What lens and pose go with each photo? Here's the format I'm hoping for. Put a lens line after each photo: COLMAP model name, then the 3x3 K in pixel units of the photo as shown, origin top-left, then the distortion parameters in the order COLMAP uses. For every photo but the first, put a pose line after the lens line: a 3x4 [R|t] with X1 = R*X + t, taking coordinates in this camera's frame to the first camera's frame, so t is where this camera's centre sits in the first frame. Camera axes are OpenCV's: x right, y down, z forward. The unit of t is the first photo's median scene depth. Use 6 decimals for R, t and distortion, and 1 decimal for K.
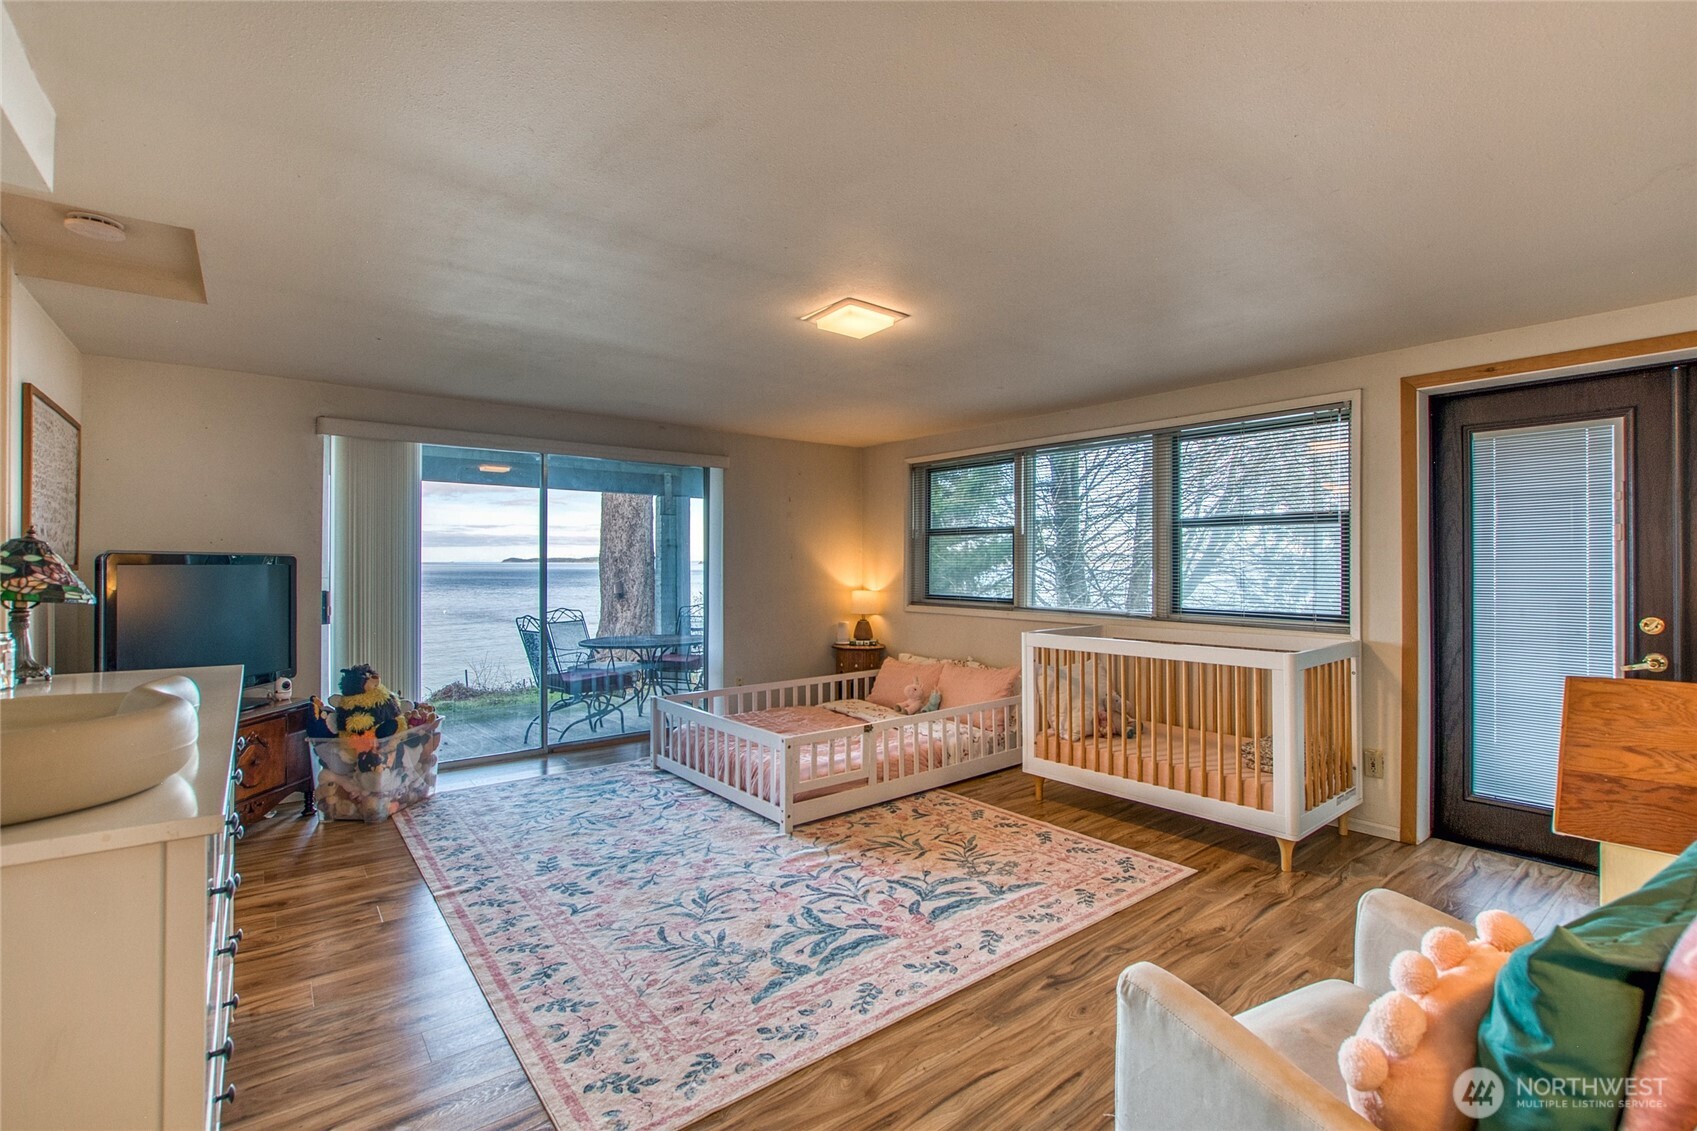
lens RADIAL K [[771.2, 0, 848.5], [0, 771.2, 565.5], [0, 0, 1]] dist [0.000012, 0.000654]
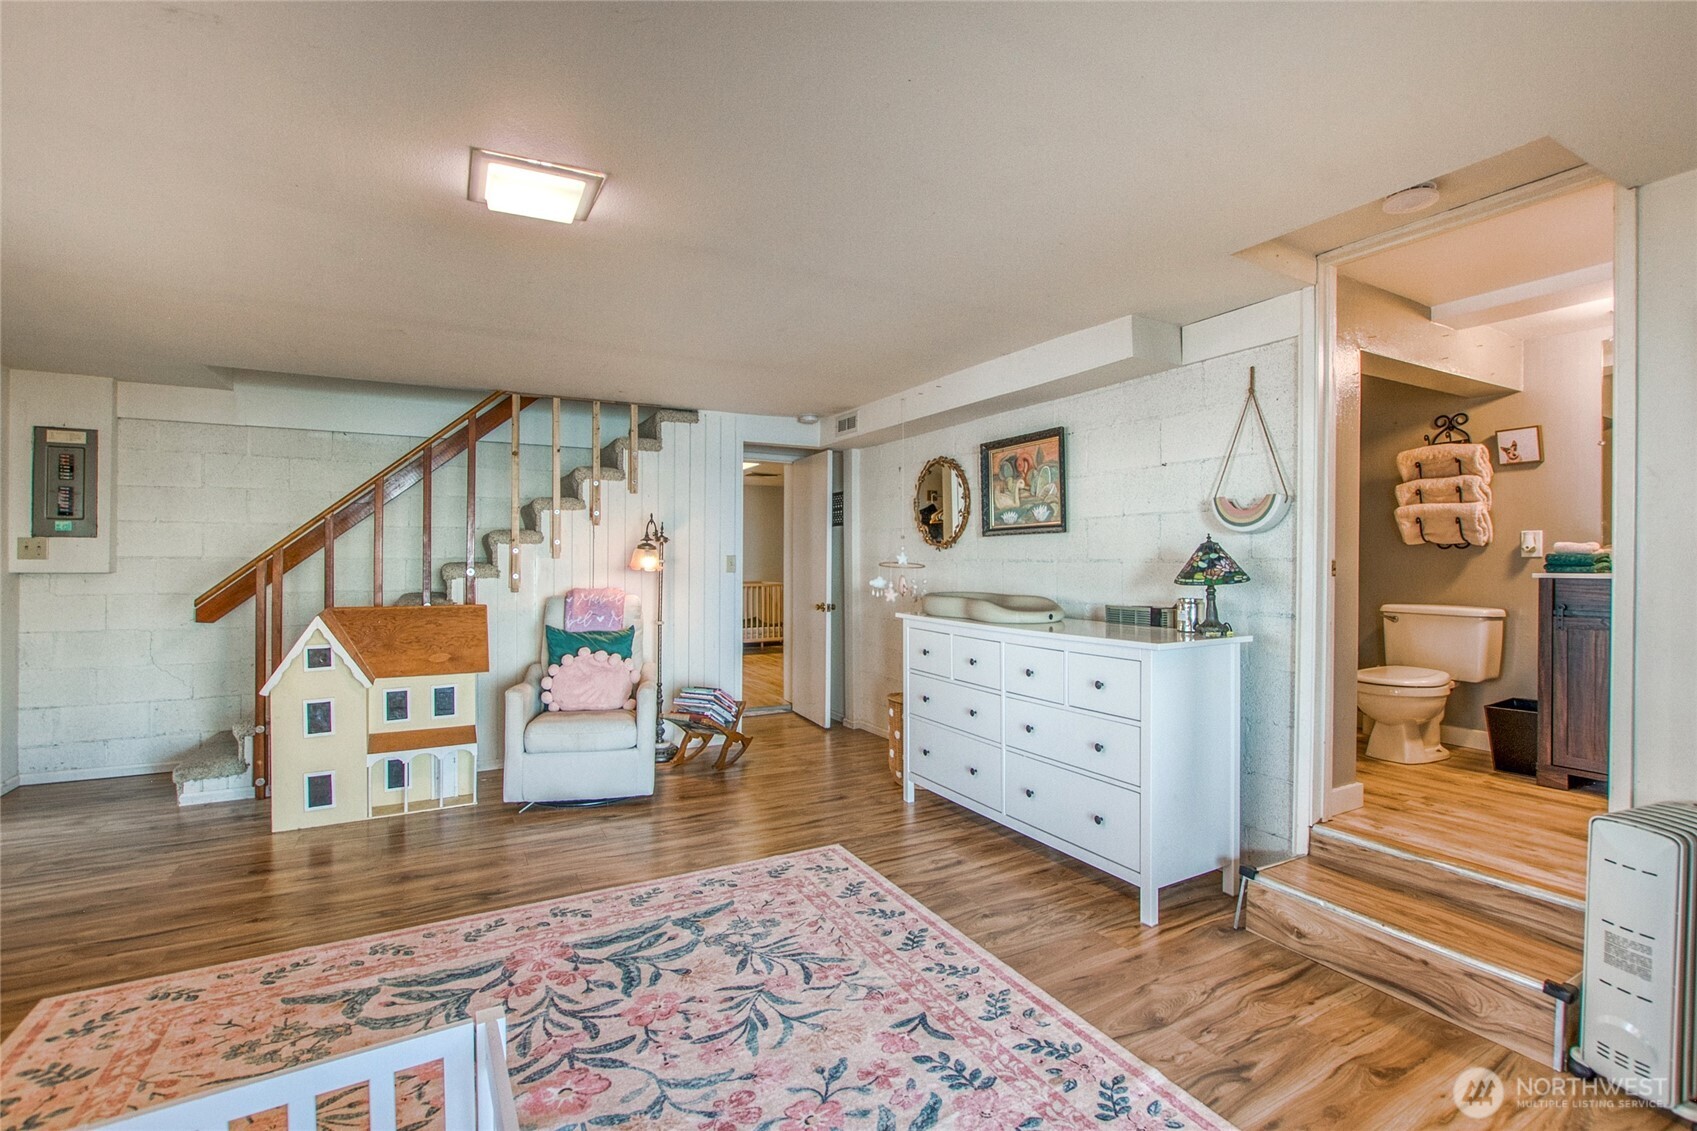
lens RADIAL K [[771.2, 0, 848.5], [0, 771.2, 565.5], [0, 0, 1]] dist [0.000012, 0.000654]
pose [[-0.986897, -0.004480, 0.161292, -0.418992], [-0.003008, 0.999952, 0.009368, 0.004166], [-0.161326, 0.008760, -0.986862, 1.814688]]
